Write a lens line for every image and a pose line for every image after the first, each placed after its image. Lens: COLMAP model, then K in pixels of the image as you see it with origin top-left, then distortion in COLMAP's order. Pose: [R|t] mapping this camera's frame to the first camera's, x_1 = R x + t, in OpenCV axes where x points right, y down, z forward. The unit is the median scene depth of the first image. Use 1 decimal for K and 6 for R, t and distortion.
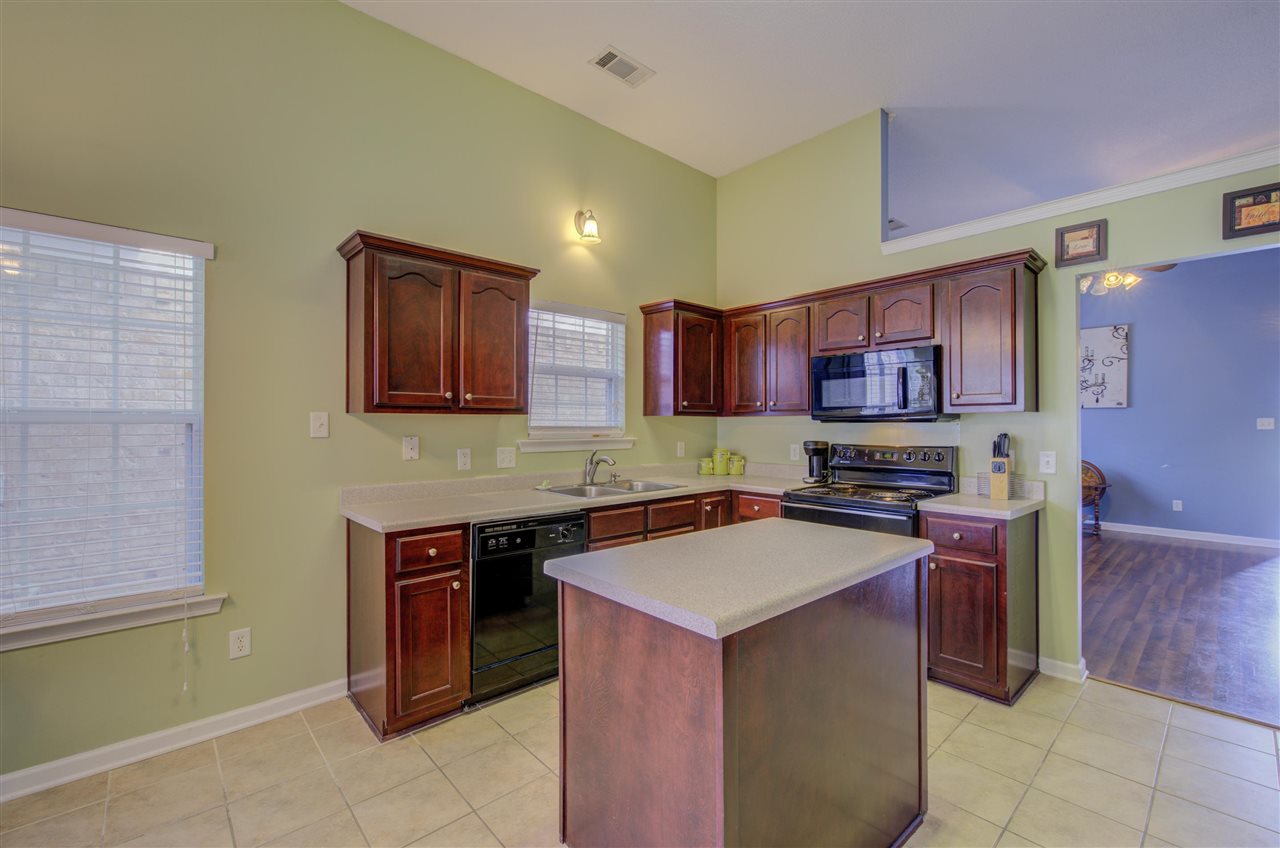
lens RADIAL K [[542.1, 0, 644.2], [0, 542.1, 423.0], [0, 0, 1]] dist [-0.000957, 0.000008]
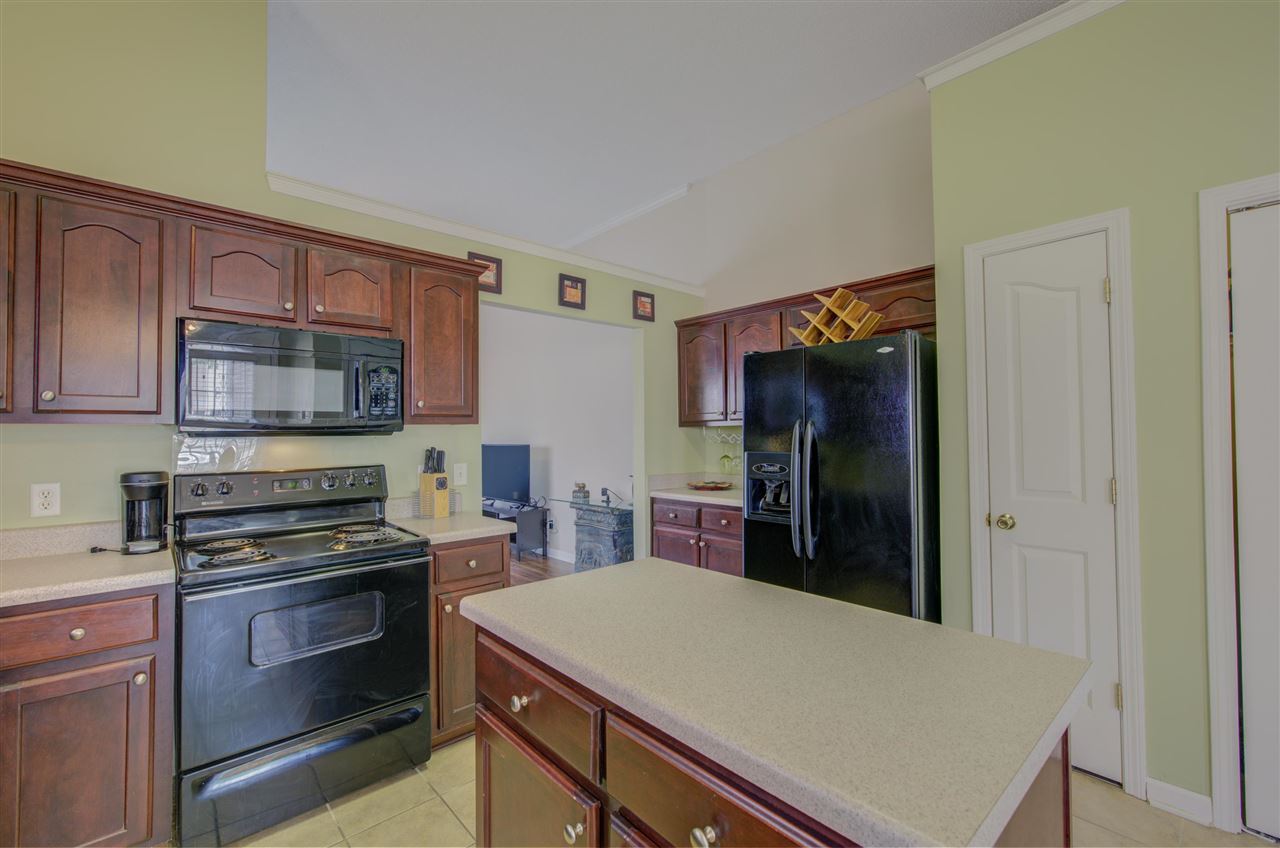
lens RADIAL K [[542.1, 0, 644.2], [0, 542.1, 423.0], [0, 0, 1]] dist [-0.000957, 0.000008]
pose [[0.003656, 0.019762, 0.999798, -0.225617], [0.005431, 0.999790, -0.019782, -0.001517], [-0.999979, 0.005502, 0.003547, 0.519411]]
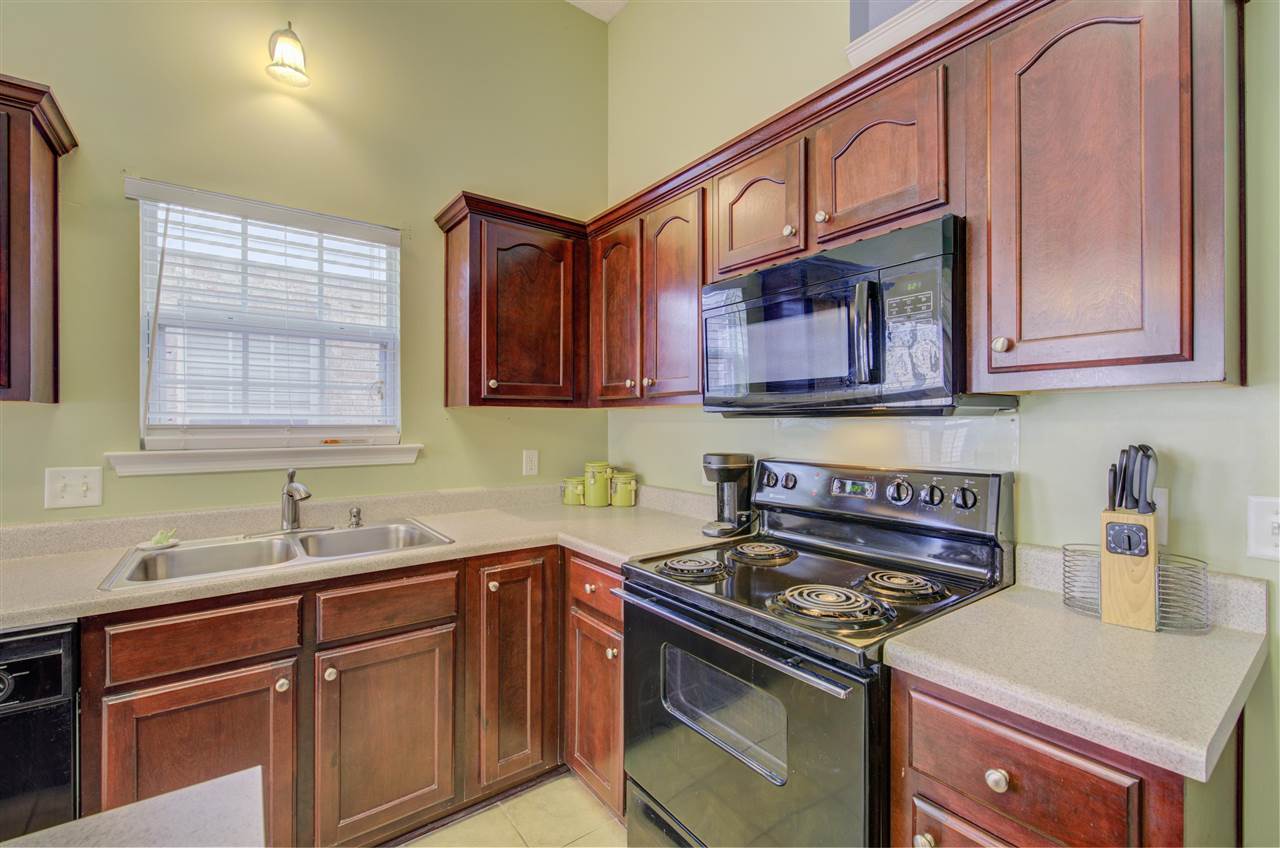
lens RADIAL K [[542.2, 0, 640.0], [0, 542.2, 424.0], [0, 0, 1]] dist [-0.001710, -0.000247]
pose [[0.994615, 0.000185, -0.103637, 0.294728], [0.000536, 0.999976, 0.006922, 0.001460], [0.103635, -0.006940, 0.994591, 0.486879]]
